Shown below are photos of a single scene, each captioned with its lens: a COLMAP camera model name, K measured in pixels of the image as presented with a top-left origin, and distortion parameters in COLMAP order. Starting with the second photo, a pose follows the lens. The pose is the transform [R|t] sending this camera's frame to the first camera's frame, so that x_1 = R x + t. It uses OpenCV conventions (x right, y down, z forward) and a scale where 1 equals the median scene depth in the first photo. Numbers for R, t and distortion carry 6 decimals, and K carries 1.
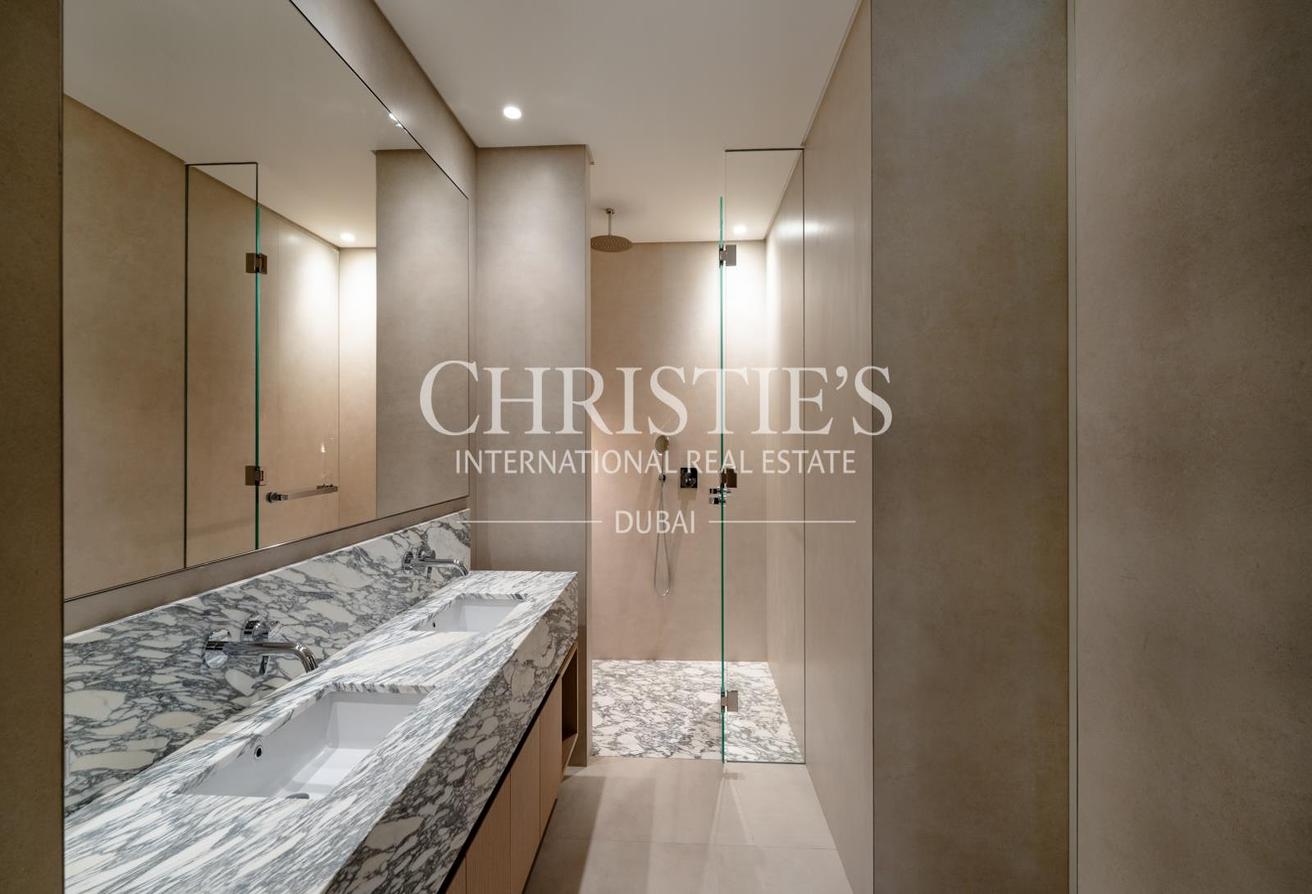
lens RADIAL K [[522.5, 0, 635.8], [0, 522.5, 445.8], [0, 0, 1]] dist [-0.000289, -0.000050]
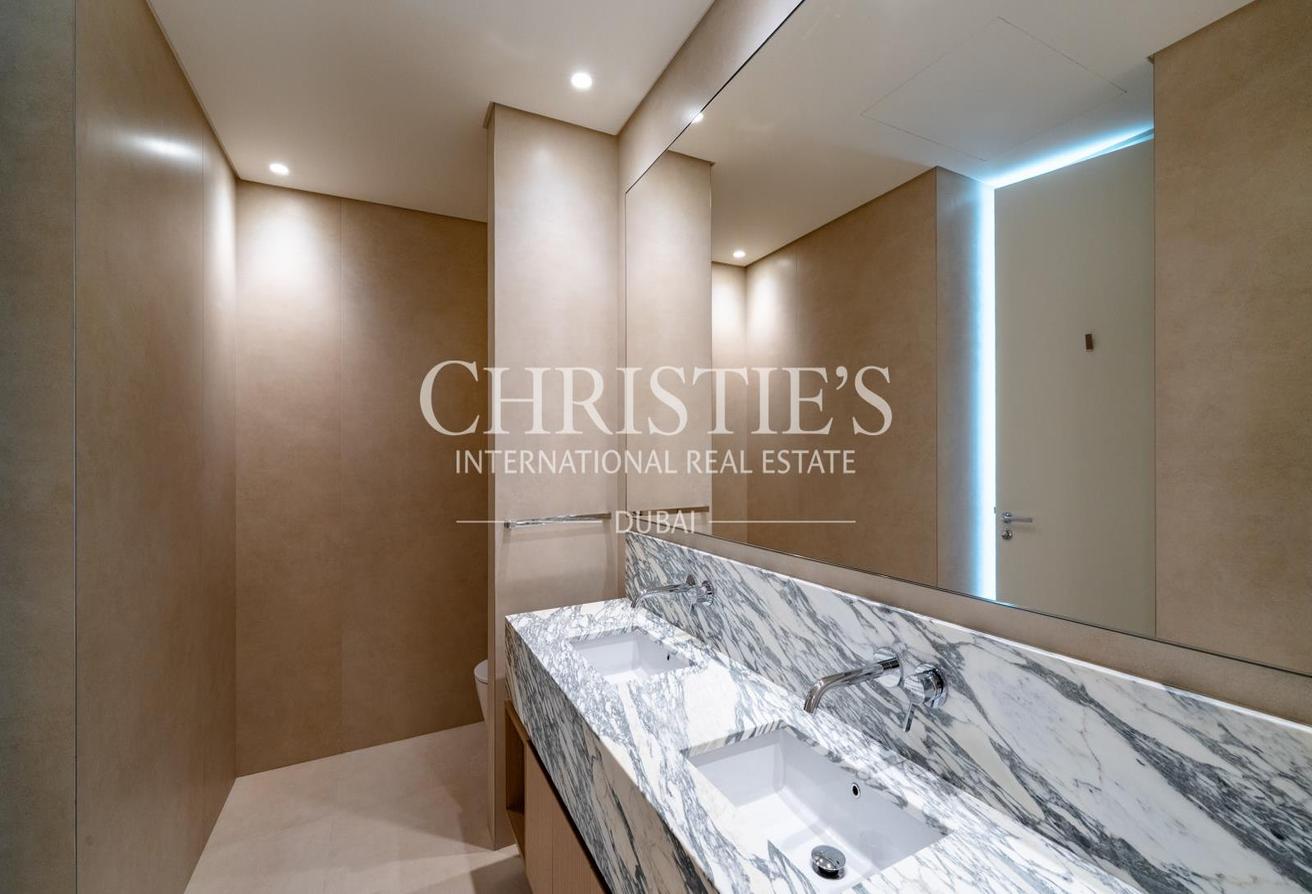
lens RADIAL K [[522.5, 0, 635.8], [0, 522.5, 445.8], [0, 0, 1]] dist [-0.000289, -0.000050]
pose [[-0.854404, 0.018714, -0.519273, 0.112427], [0.022114, 0.999755, -0.000356, -0.028427], [0.519139, -0.011788, -0.854608, 1.748958]]
